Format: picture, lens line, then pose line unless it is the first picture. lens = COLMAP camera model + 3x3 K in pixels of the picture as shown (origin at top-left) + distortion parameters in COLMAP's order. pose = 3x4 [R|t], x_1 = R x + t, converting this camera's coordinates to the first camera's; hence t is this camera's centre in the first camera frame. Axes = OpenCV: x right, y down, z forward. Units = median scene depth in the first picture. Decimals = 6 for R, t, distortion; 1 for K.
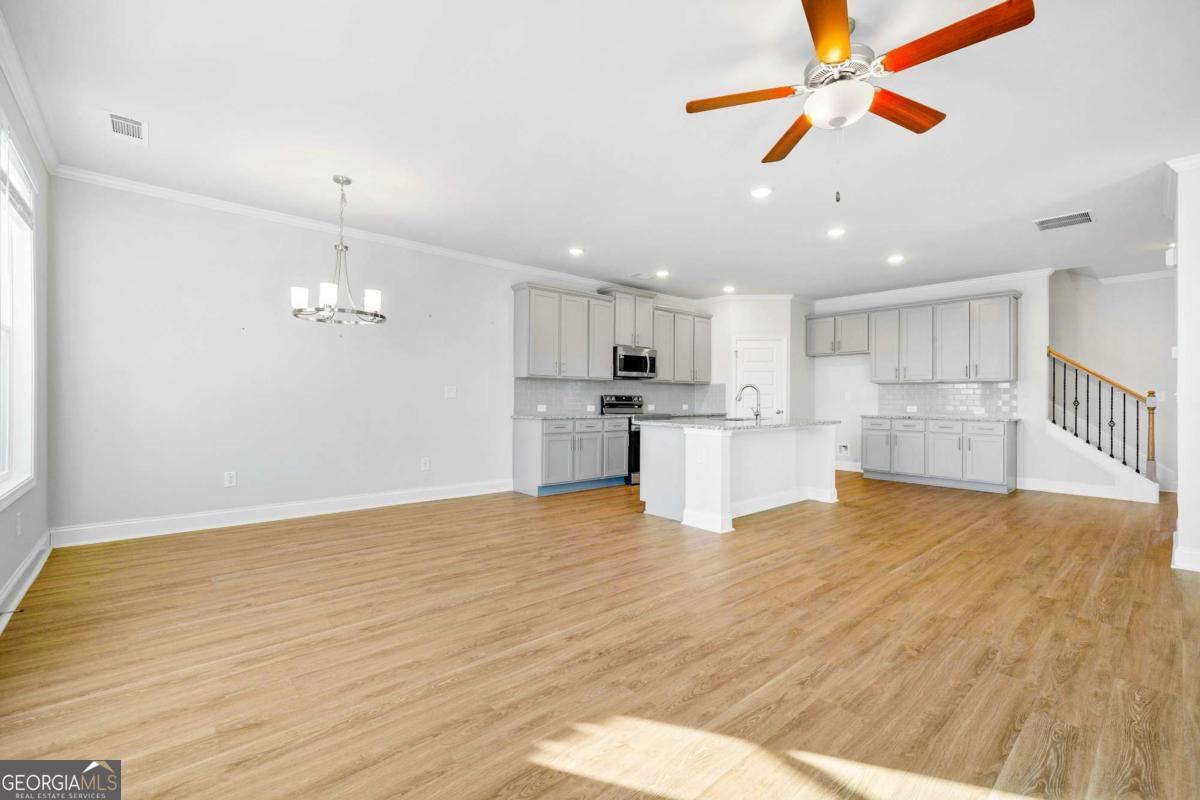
lens RADIAL K [[516.2, 0, 603.9], [0, 516.2, 396.4], [0, 0, 1]] dist [-0.001778, 0.001611]
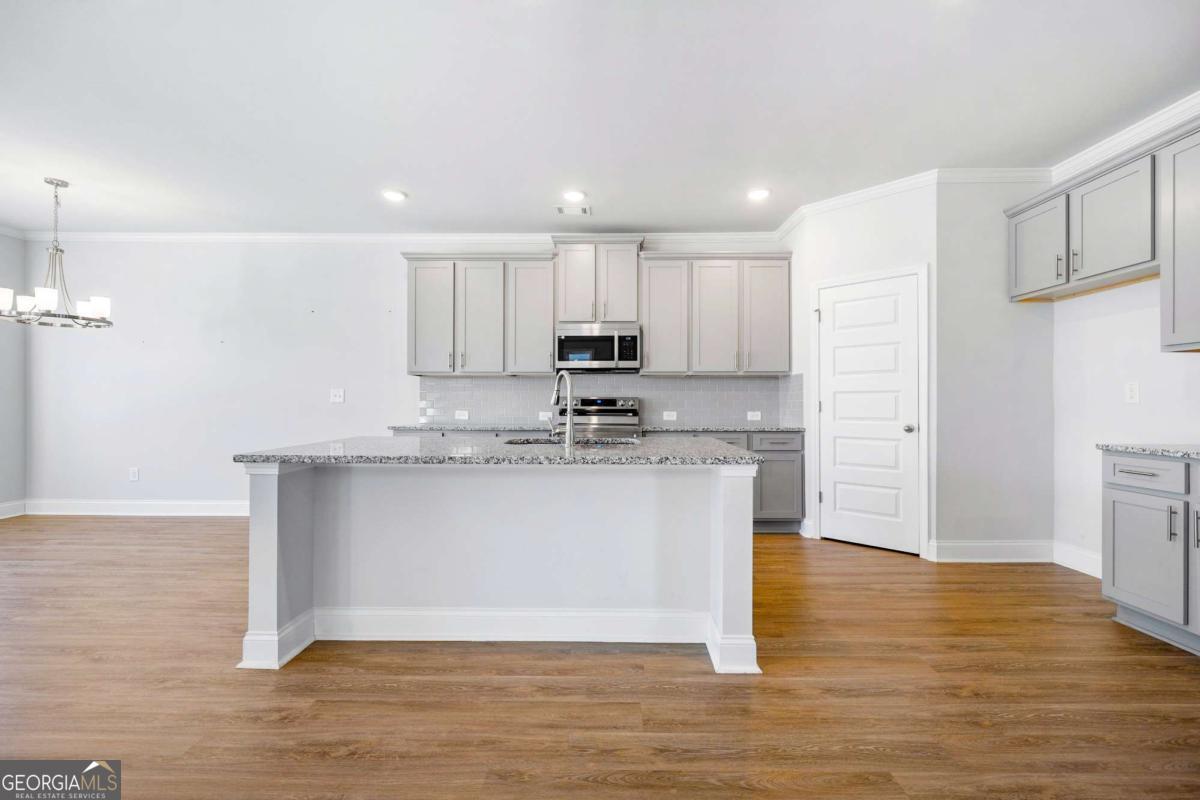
lens RADIAL K [[516.2, 0, 602.2], [0, 516.2, 401.2], [0, 0, 1]] dist [-0.001778, 0.001611]
pose [[0.739571, -0.008472, -0.673025, 0.503713], [0.006639, 0.999964, -0.005292, 0.006787], [0.673046, -0.000555, 0.739601, 0.524755]]
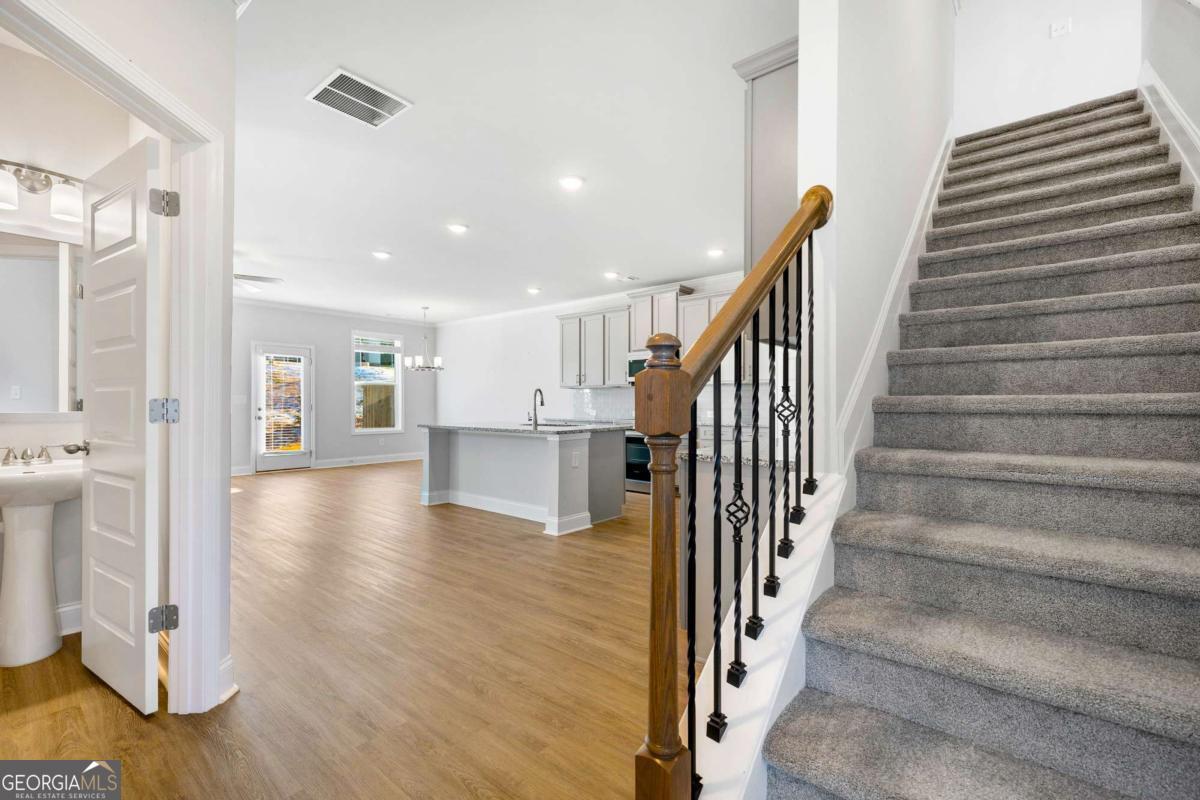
lens RADIAL K [[516.2, 0, 599.7], [0, 516.2, 403.4], [0, 0, 1]] dist [-0.001778, 0.001611]
pose [[0.142880, -0.009827, -0.989691, 0.987247], [0.004660, 0.999946, -0.009256, 0.011579], [0.989729, -0.003290, 0.142918, 0.771250]]
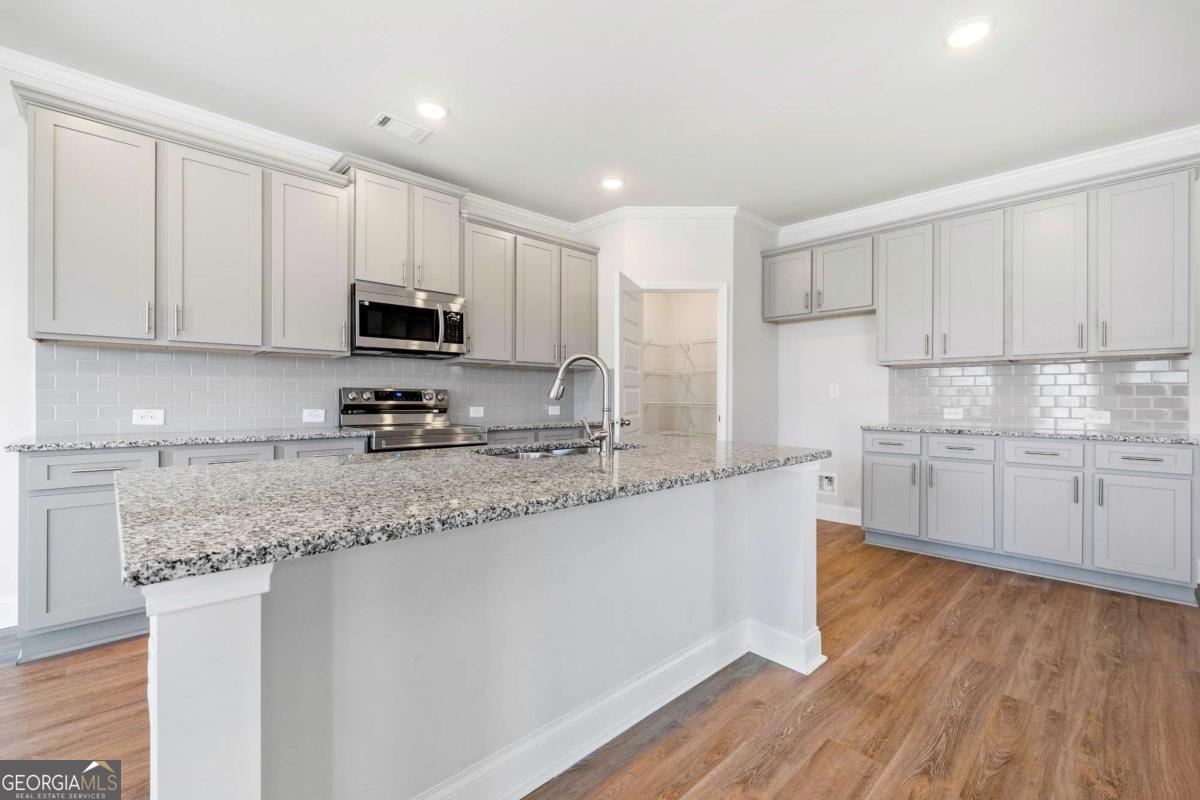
lens RADIAL K [[516.2, 0, 604.2], [0, 516.2, 398.2], [0, 0, 1]] dist [-0.001778, 0.001611]
pose [[0.999028, -0.002765, 0.043997, 0.221629], [0.002512, 0.999980, 0.005807, 0.004775], [-0.044012, -0.005691, 0.999015, 0.505500]]
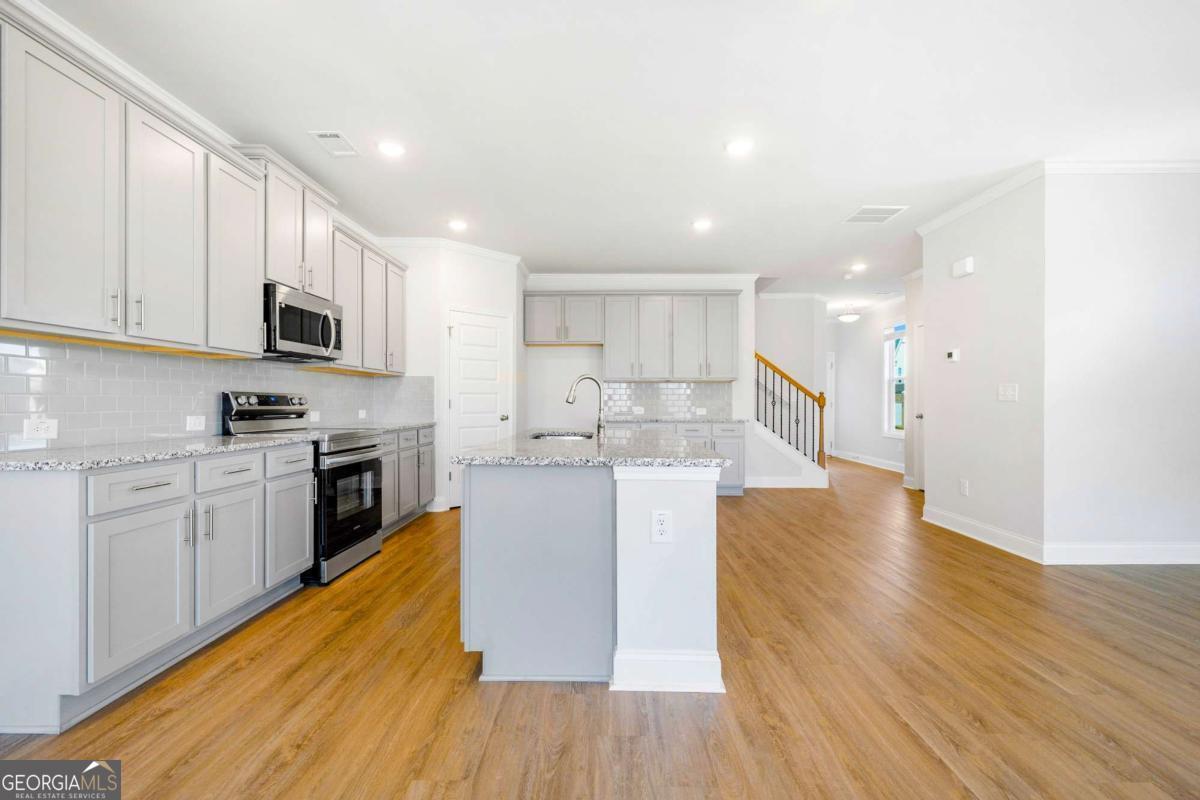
lens RADIAL K [[516.2, 0, 603.3], [0, 516.2, 403.5], [0, 0, 1]] dist [-0.001778, 0.001611]
pose [[0.672233, -0.008306, 0.740293, -0.111586], [-0.000928, 0.999927, 0.012063, 0.001708], [-0.740339, -0.008796, 0.672176, 0.467813]]
